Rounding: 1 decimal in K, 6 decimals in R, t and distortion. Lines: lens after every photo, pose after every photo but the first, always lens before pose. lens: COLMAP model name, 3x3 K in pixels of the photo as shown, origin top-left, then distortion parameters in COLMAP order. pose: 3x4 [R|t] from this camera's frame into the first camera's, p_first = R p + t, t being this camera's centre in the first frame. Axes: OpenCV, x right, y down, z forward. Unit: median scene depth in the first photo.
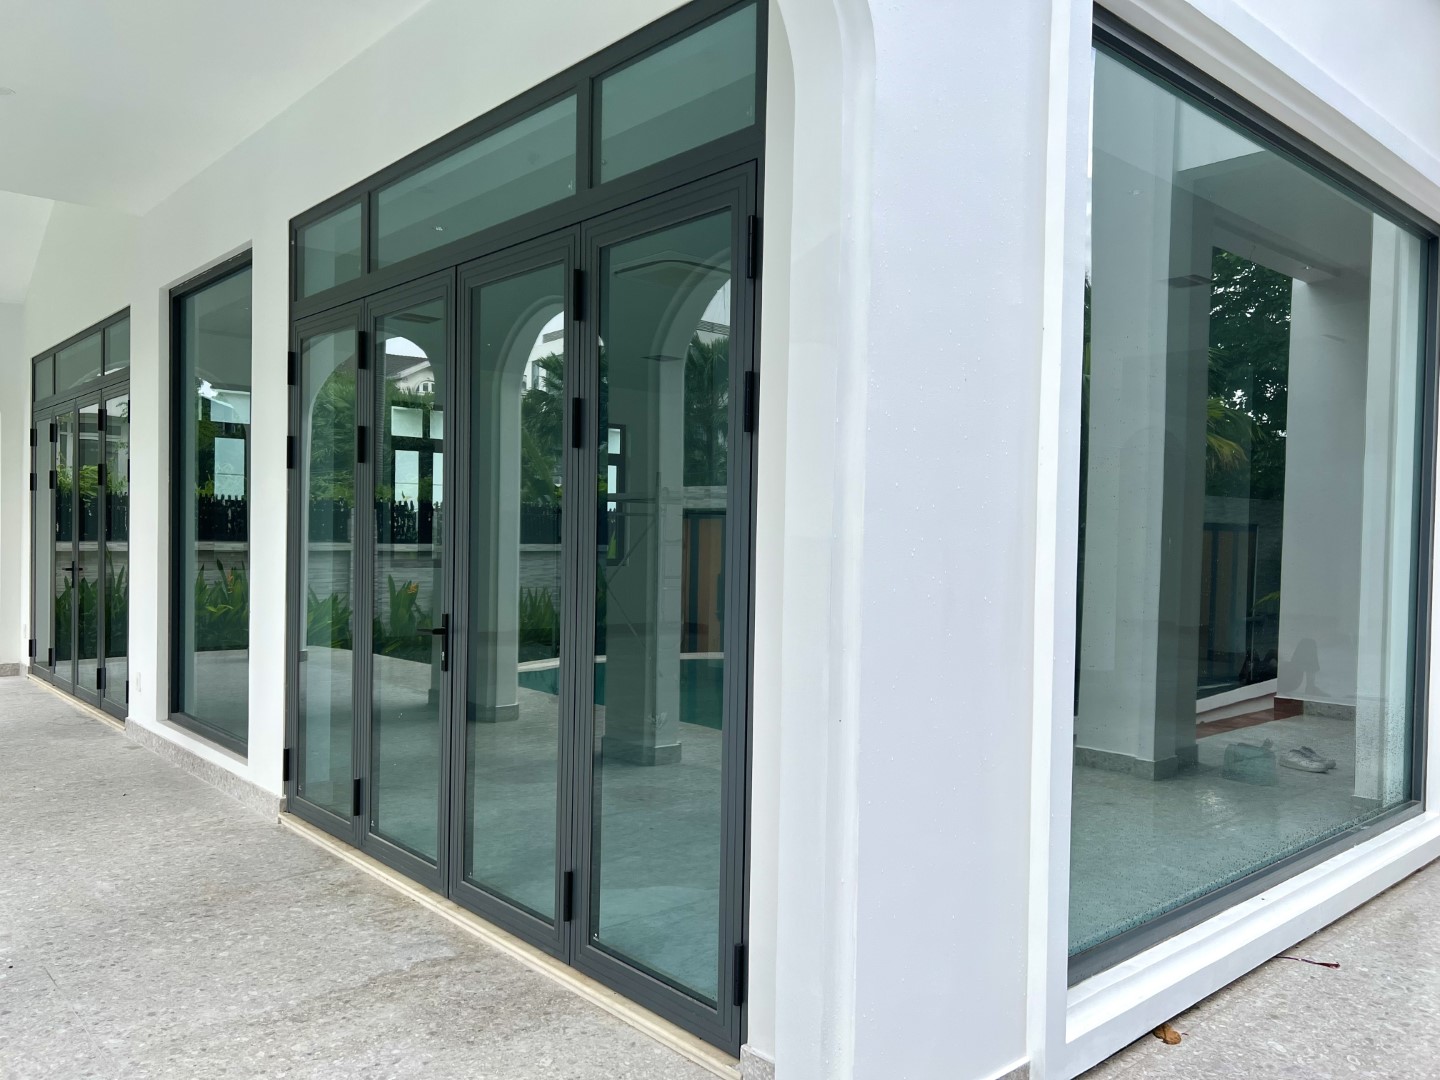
lens RADIAL K [[1081.7, 0, 717.2], [0, 1081.7, 550.5], [0, 0, 1]] dist [0.040048, -0.054318]
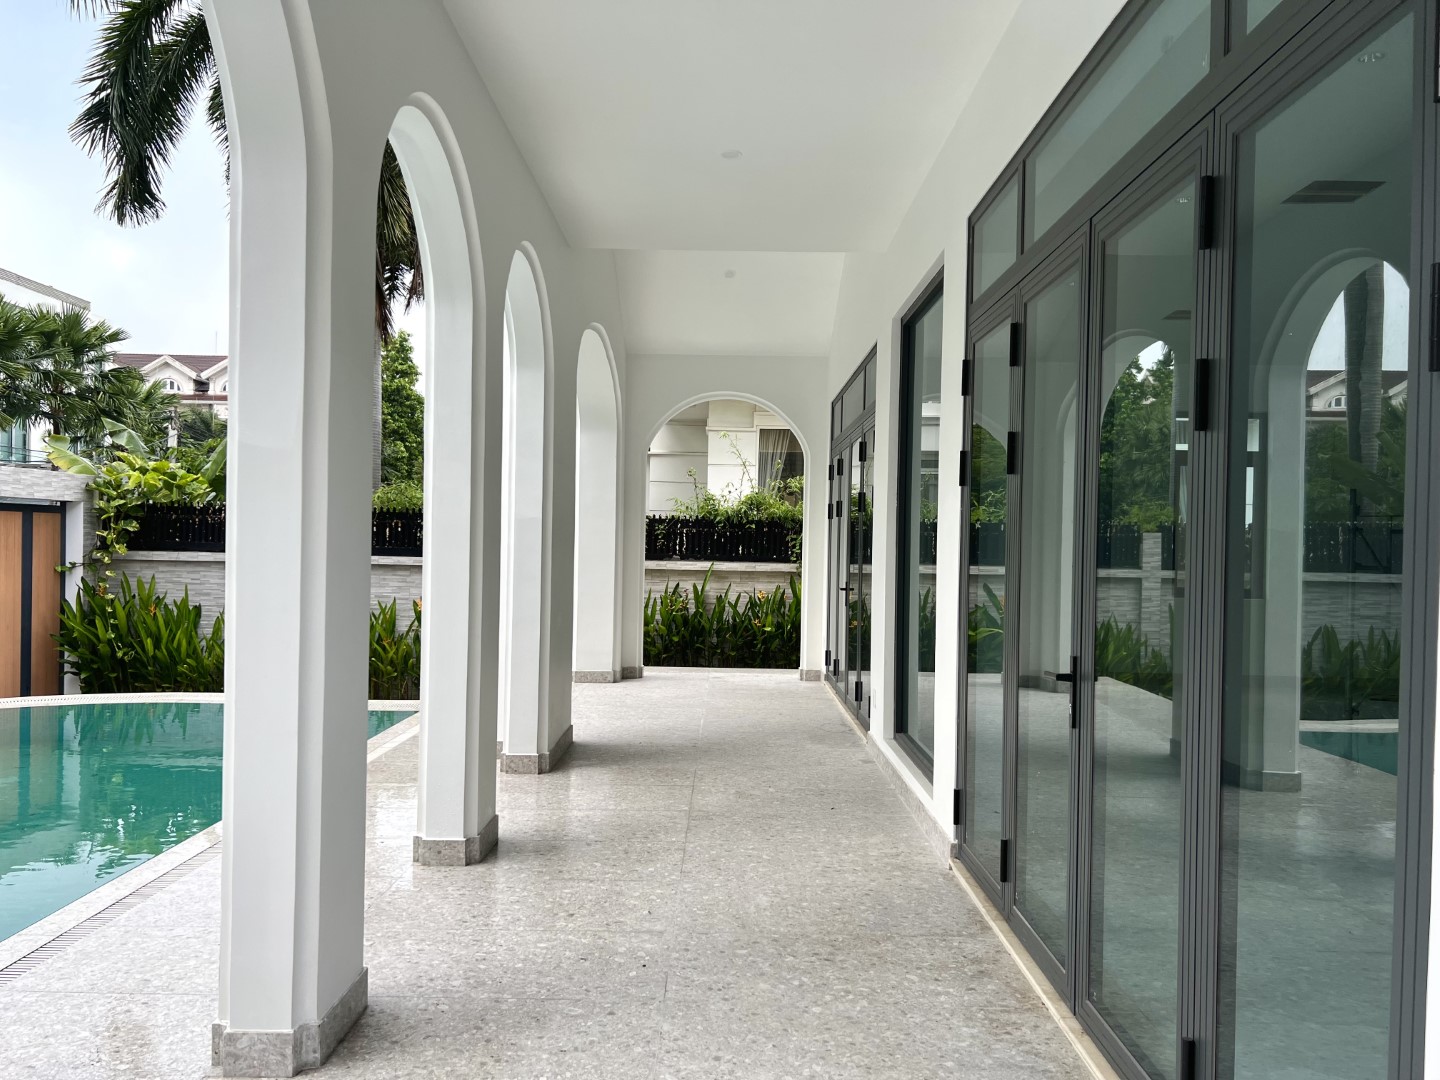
lens RADIAL K [[1081.7, 0, 717.2], [0, 1081.7, 550.5], [0, 0, 1]] dist [0.040048, -0.054318]
pose [[0.736925, 0.002810, -0.675968, 0.081845], [-0.019480, 0.999664, -0.017081, -0.000264], [0.675693, 0.025755, 0.736733, 0.198138]]
